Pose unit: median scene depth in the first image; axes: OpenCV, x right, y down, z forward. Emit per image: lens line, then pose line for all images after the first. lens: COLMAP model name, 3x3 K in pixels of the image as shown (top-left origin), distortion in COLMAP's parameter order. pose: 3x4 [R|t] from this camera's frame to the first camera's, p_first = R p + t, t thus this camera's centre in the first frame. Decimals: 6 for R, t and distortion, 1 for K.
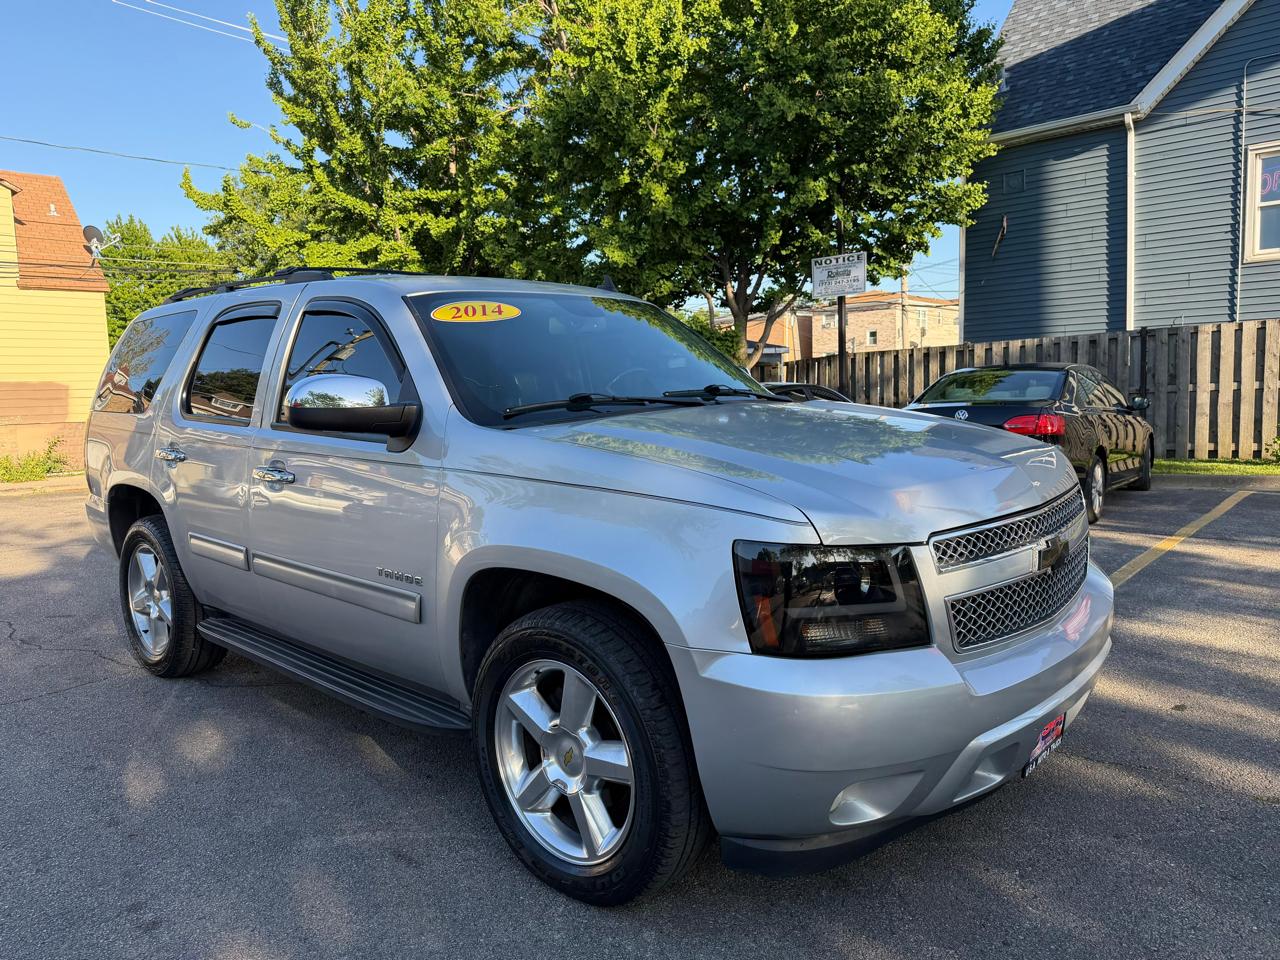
lens RADIAL K [[938.0, 0, 640.0], [0, 938.0, 480.0], [0, 0, 1]] dist [-0.000918, -0.003523]
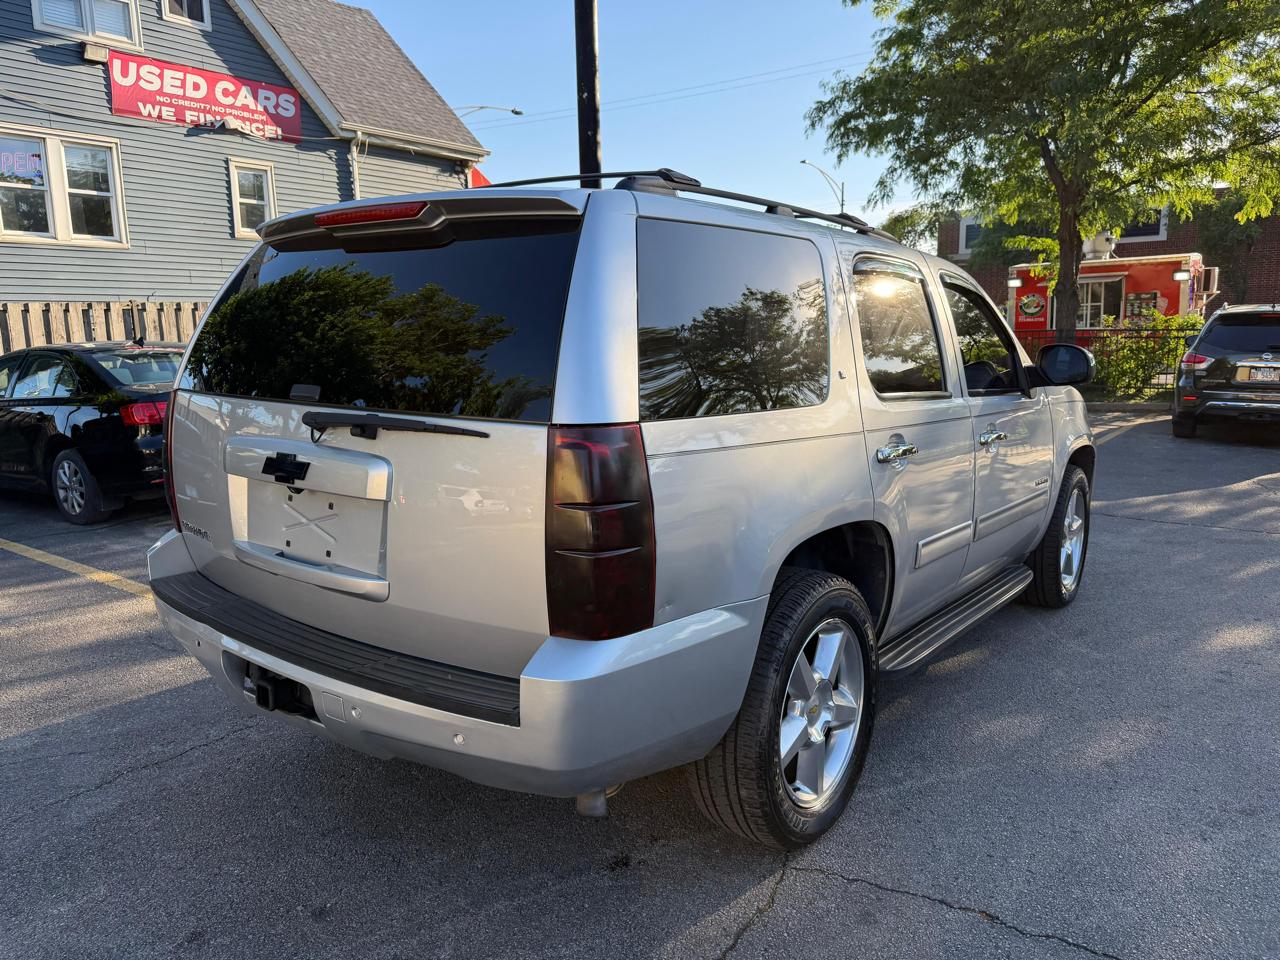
lens RADIAL K [[945.7, 0, 645.8], [0, 945.7, 499.4], [0, 0, 1]] dist [0.007390, -0.013118]
pose [[-0.135935, -0.130497, 0.982086, -1.553240], [0.100378, 0.984372, 0.144695, -0.141774], [-0.985620, 0.118249, -0.120711, 1.692941]]
